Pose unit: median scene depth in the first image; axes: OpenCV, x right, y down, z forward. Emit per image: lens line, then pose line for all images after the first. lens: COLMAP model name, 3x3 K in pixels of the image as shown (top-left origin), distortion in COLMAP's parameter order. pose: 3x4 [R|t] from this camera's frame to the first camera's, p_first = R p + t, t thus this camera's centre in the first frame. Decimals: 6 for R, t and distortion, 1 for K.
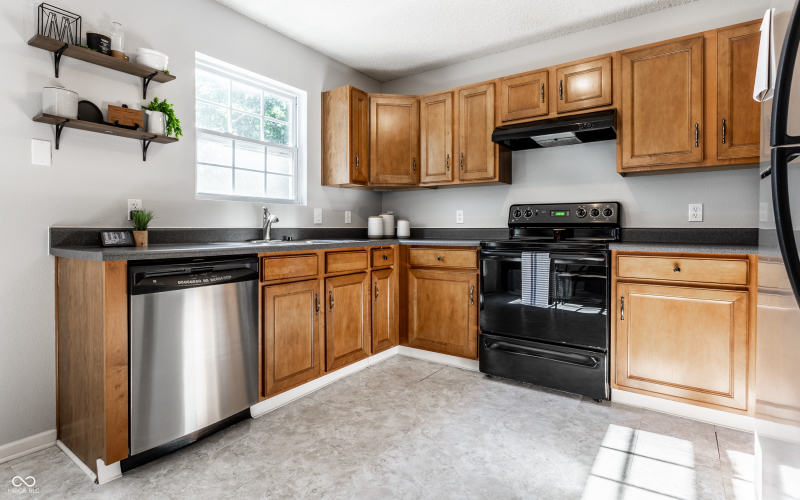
lens RADIAL K [[410.9, 0, 395.7], [0, 410.9, 229.0], [0, 0, 1]] dist [0.002931, 0.000960]
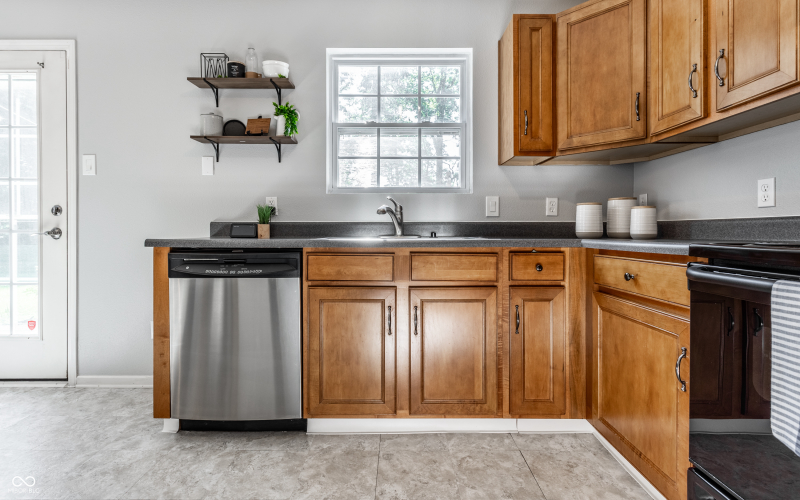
lens RADIAL K [[388.8, 0, 404.1], [0, 388.8, 229.1], [0, 0, 1]] dist [0.001413, 0.000552]
pose [[0.567784, -0.003296, -0.823171, 0.426335], [-0.001478, 0.999986, -0.005024, 0.020070], [0.823176, 0.004069, 0.567771, 0.633629]]
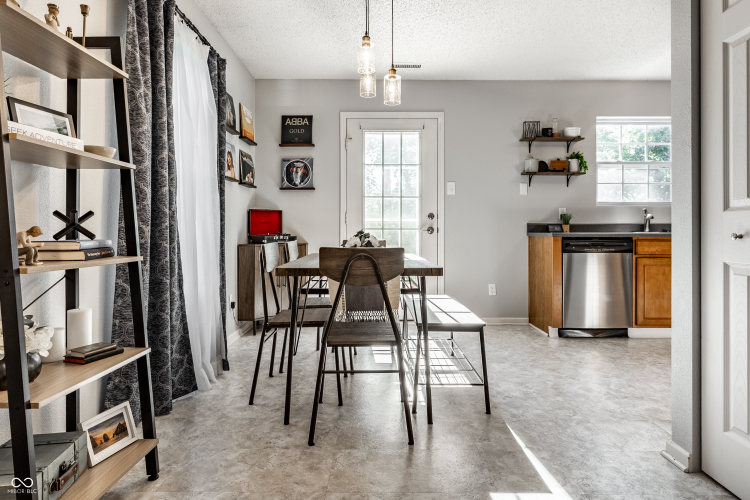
lens RADIAL K [[421.0, 0, 368.3], [0, 421.0, 235.5], [0, 0, 1]] dist [-0.013388, 0.000193]
pose [[0.563689, 0.005887, -0.825966, 0.407714], [-0.003155, 0.999983, 0.004974, 0.041868], [0.825981, -0.000198, 0.563698, -0.739240]]
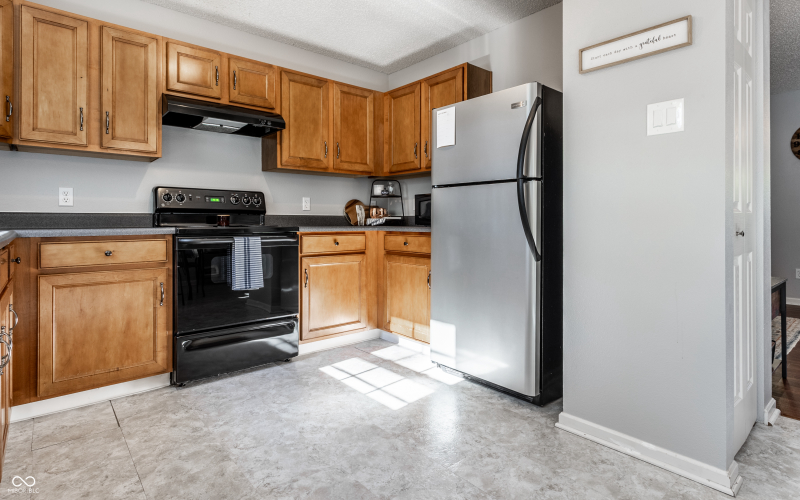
lens RADIAL K [[410.9, 0, 418.9], [0, 410.9, 217.2], [0, 0, 1]] dist [0.002931, 0.000960]
pose [[0.212487, 0.006946, 0.977139, -0.602971], [0.001553, 0.999971, -0.007446, 0.017132], [-0.977163, 0.003099, 0.212470, 0.393544]]
